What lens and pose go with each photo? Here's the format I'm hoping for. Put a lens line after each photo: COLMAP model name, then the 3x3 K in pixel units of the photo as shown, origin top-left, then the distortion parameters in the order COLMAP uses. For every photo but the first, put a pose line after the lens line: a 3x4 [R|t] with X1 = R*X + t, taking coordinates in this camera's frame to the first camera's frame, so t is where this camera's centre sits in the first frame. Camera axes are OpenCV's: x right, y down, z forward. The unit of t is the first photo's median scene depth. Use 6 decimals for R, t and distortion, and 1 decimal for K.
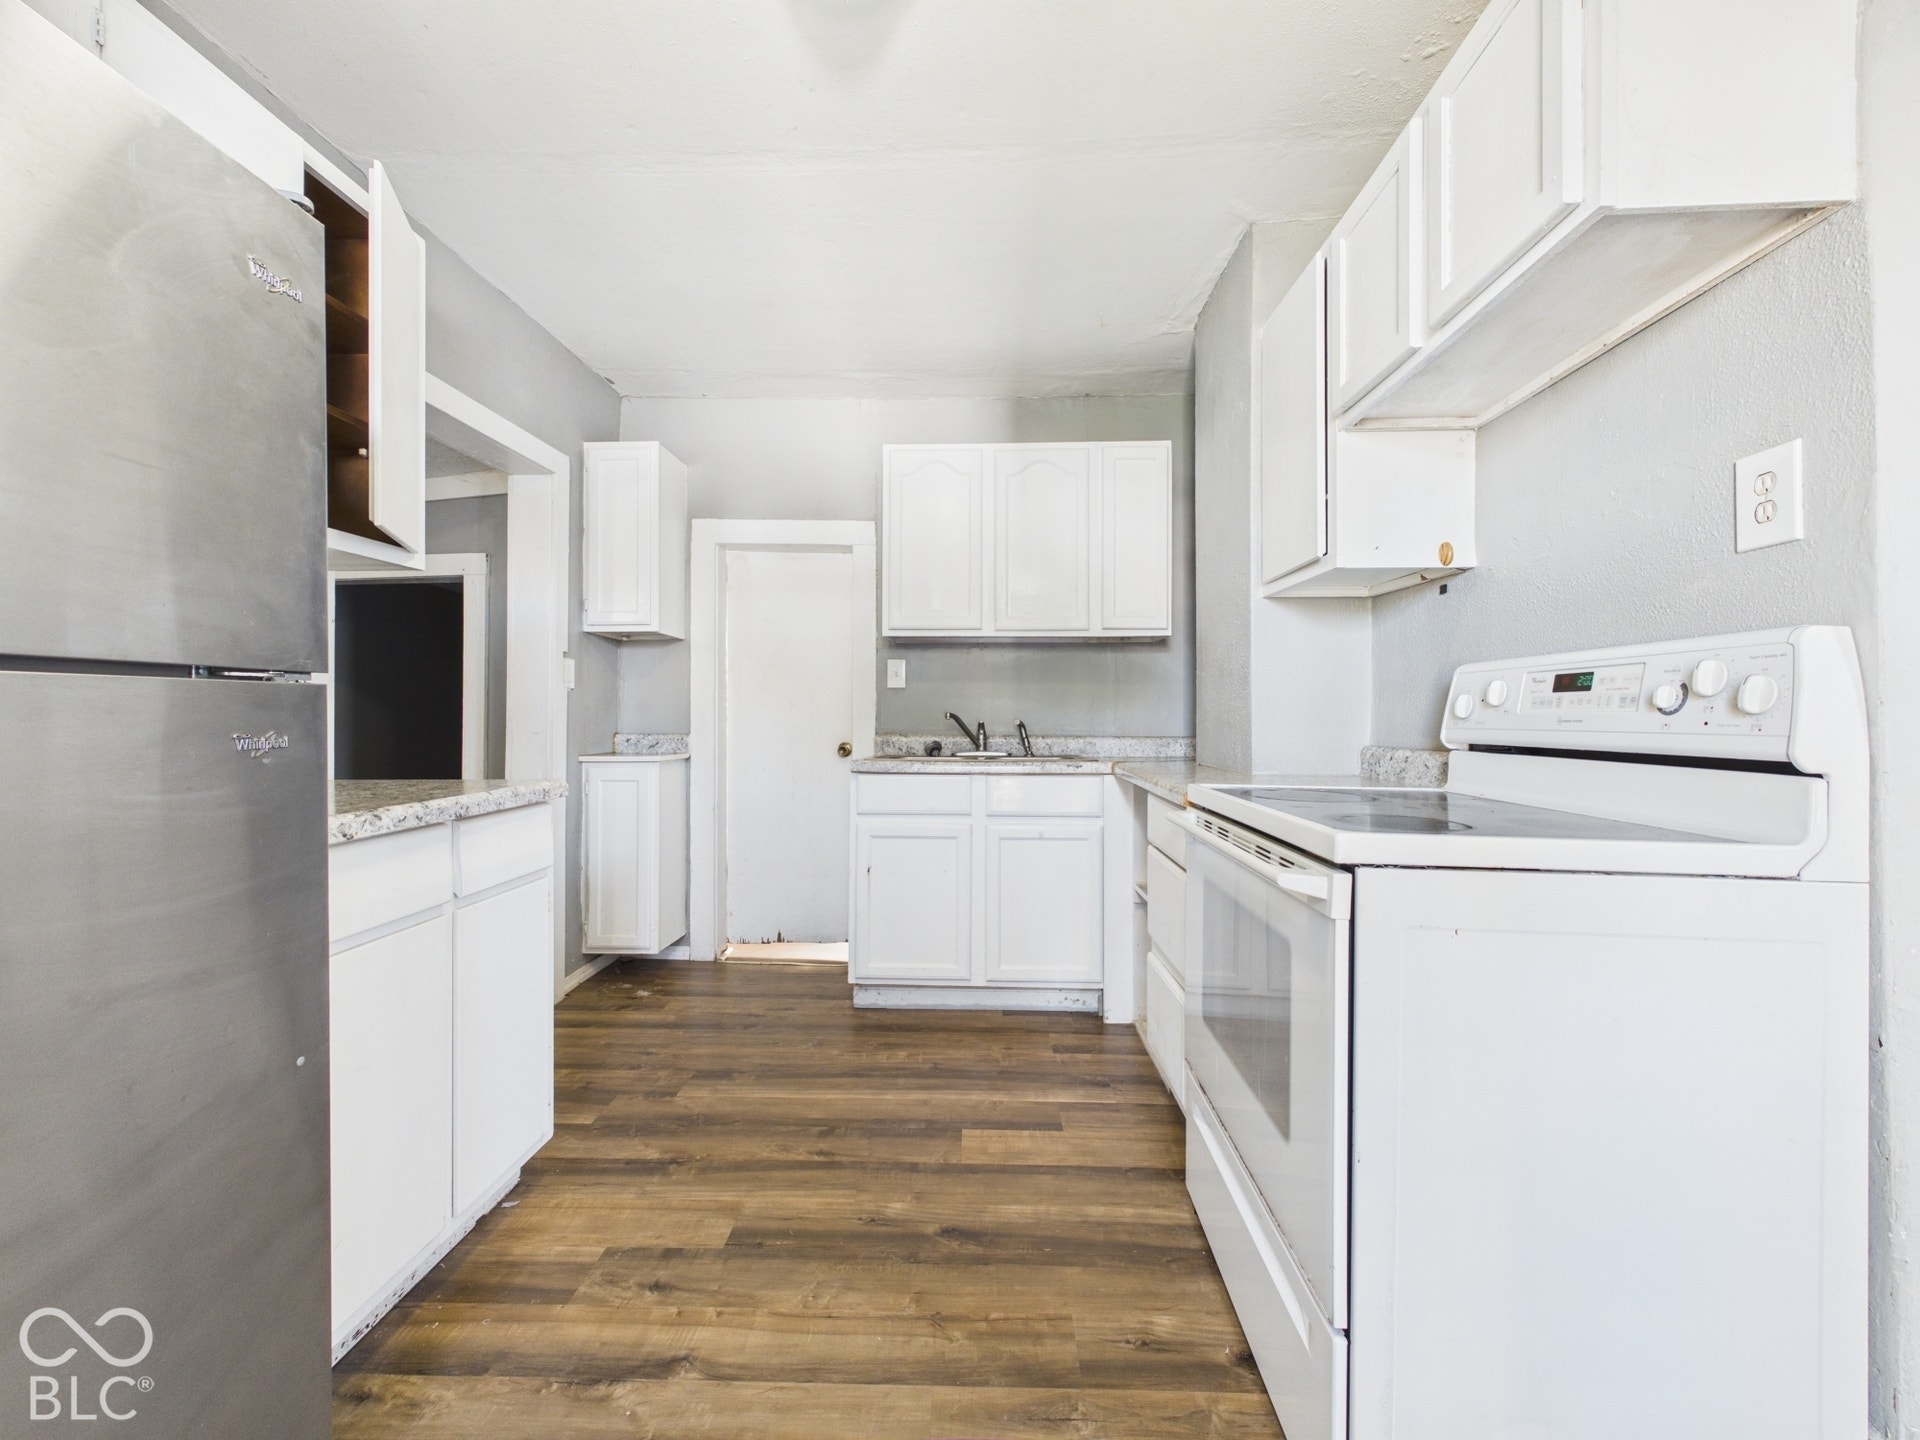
lens RADIAL K [[769.5, 0, 956.3], [0, 769.5, 714.8], [0, 0, 1]] dist [0.001504, 0.000124]
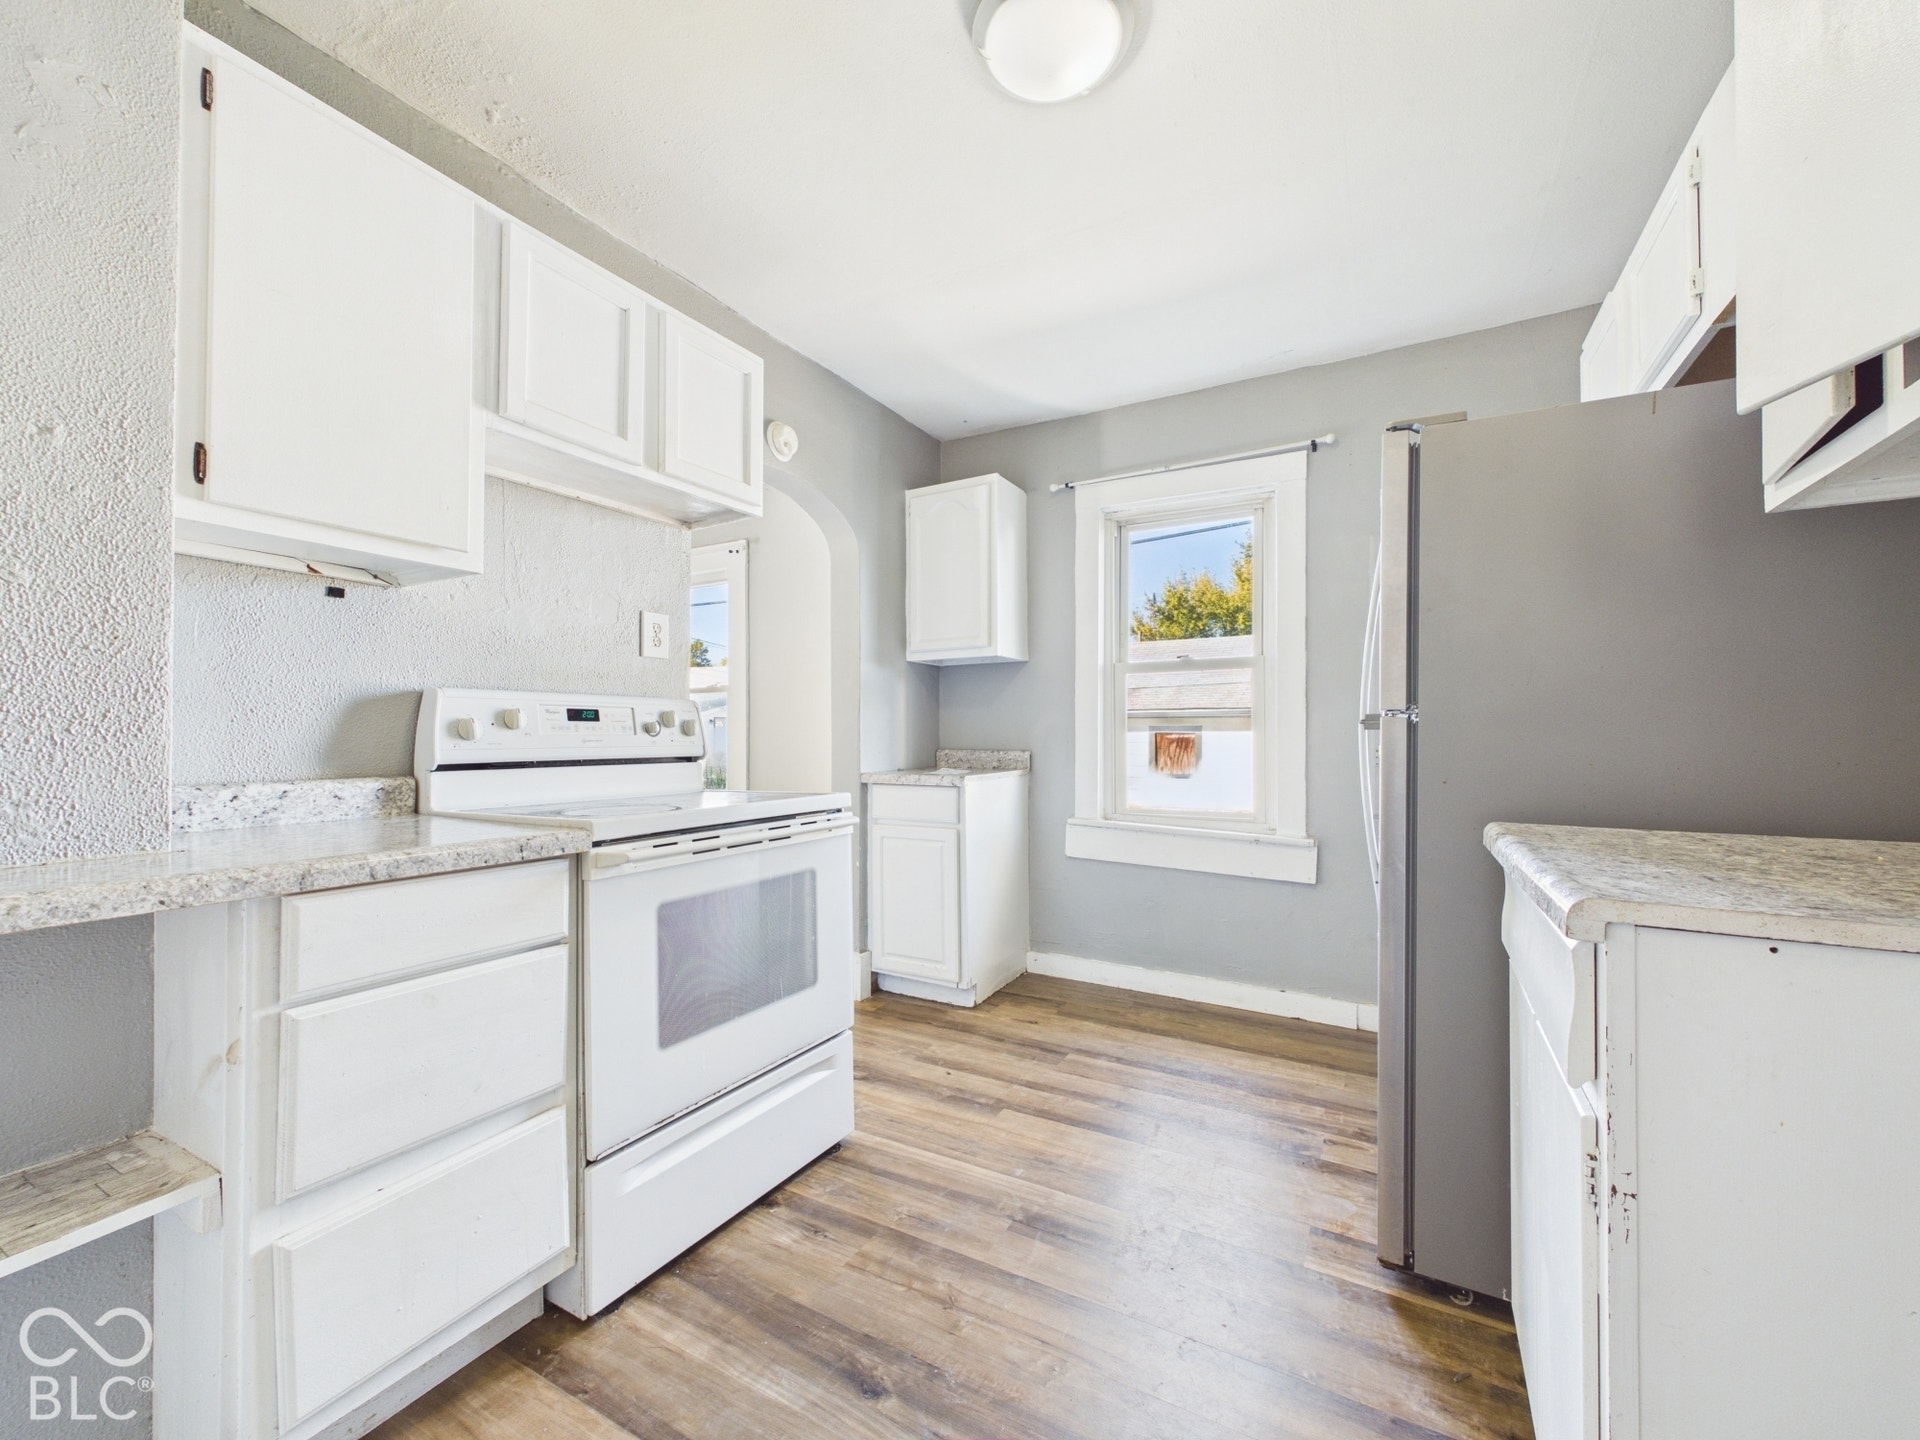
lens RADIAL K [[769.5, 0, 959.0], [0, 769.5, 726.0], [0, 0, 1]] dist [0.001504, 0.000124]
pose [[-0.886856, 0.006081, 0.462005, -0.518384], [0.000007, 0.999914, -0.013147, -0.000763], [-0.462045, -0.011656, -0.886780, 1.890116]]
